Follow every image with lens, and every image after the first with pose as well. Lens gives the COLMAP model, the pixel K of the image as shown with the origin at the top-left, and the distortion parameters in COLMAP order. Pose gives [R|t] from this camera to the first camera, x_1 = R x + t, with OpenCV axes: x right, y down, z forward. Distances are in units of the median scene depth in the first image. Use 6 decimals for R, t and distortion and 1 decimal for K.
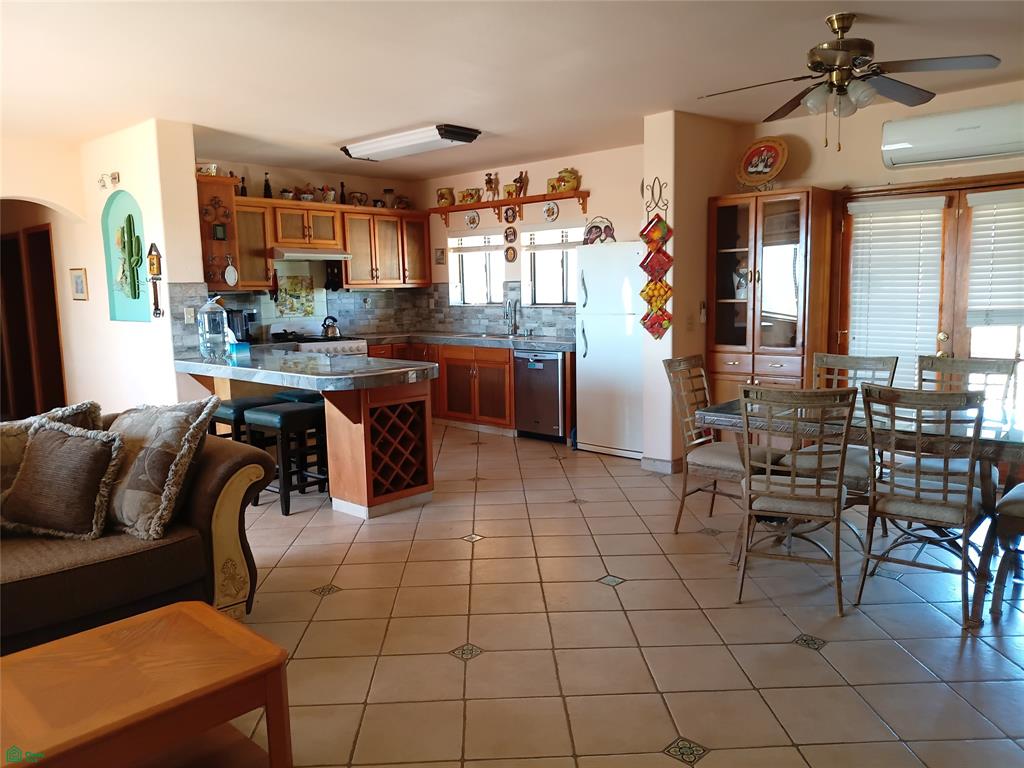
lens RADIAL K [[773.8, 0, 510.7], [0, 773.8, 385.2], [0, 0, 1]] dist [0.031559, -0.038143]
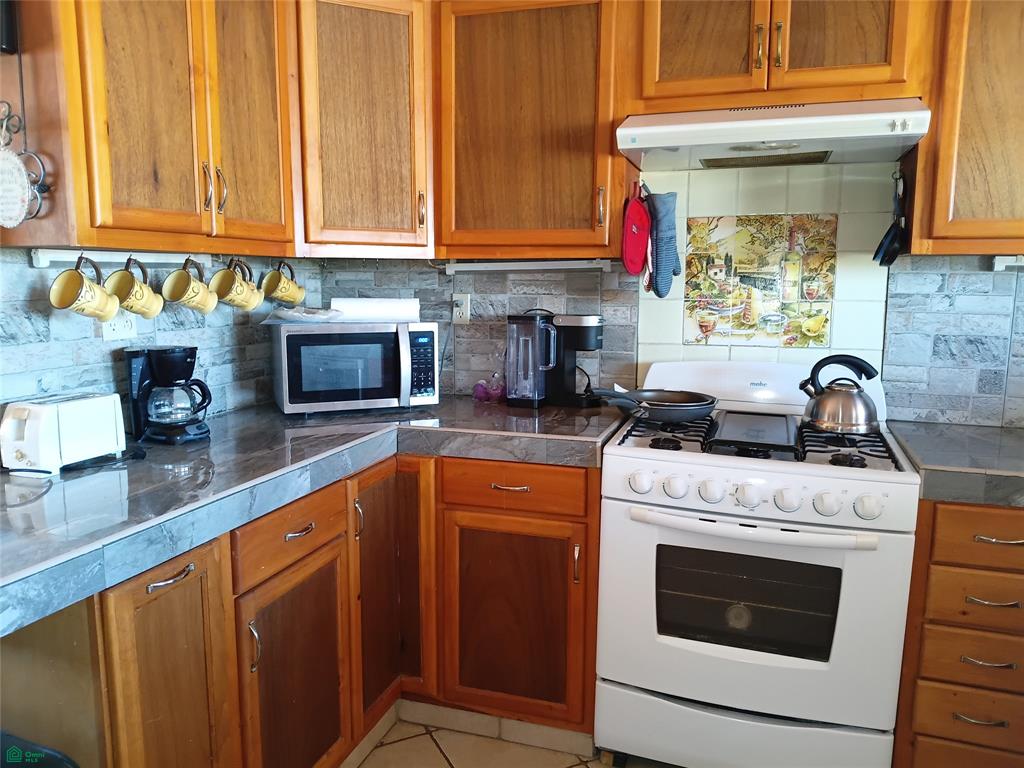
lens RADIAL K [[773.8, 0, 509.7], [0, 773.8, 386.8], [0, 0, 1]] dist [0.031559, -0.038143]
pose [[0.414795, 0.143724, -0.898492, -0.033206], [-0.125496, 0.987046, 0.099953, -0.093841], [0.901219, 0.071298, 0.427458, 0.802209]]
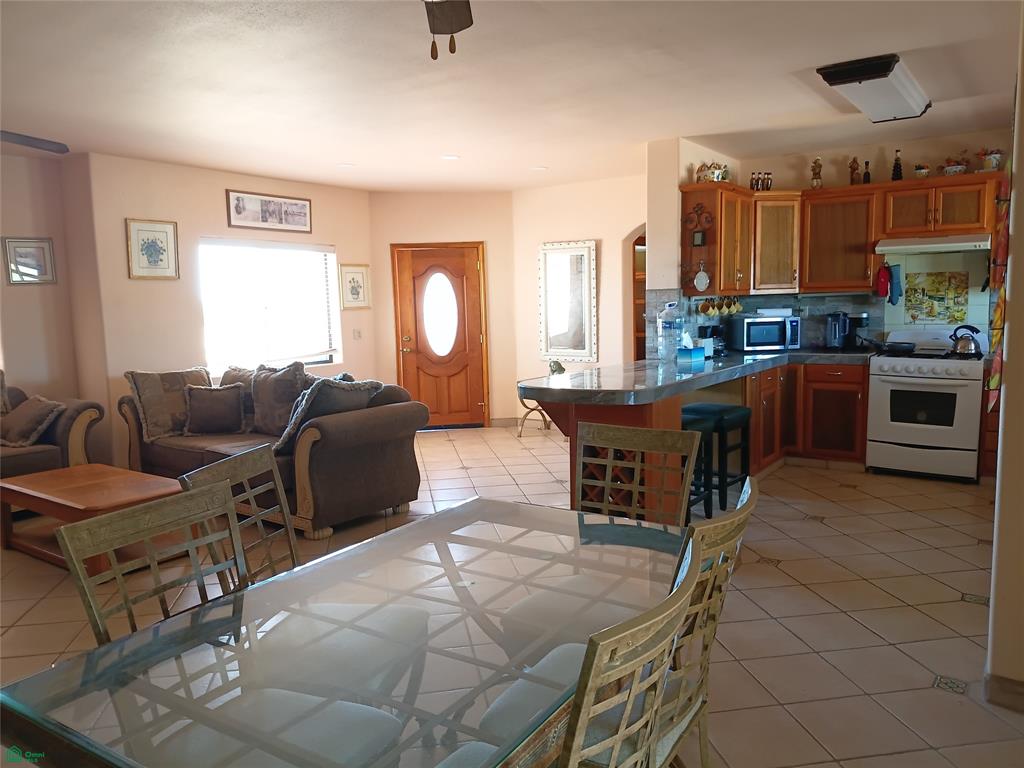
lens RADIAL K [[773.8, 0, 516.1], [0, 773.8, 382.9], [0, 0, 1]] dist [0.031559, -0.038143]
pose [[0.140649, 0.123374, -0.982342, 0.465169], [-0.103679, 0.988585, 0.109314, -0.073505], [0.984616, 0.086474, 0.151835, 0.479409]]
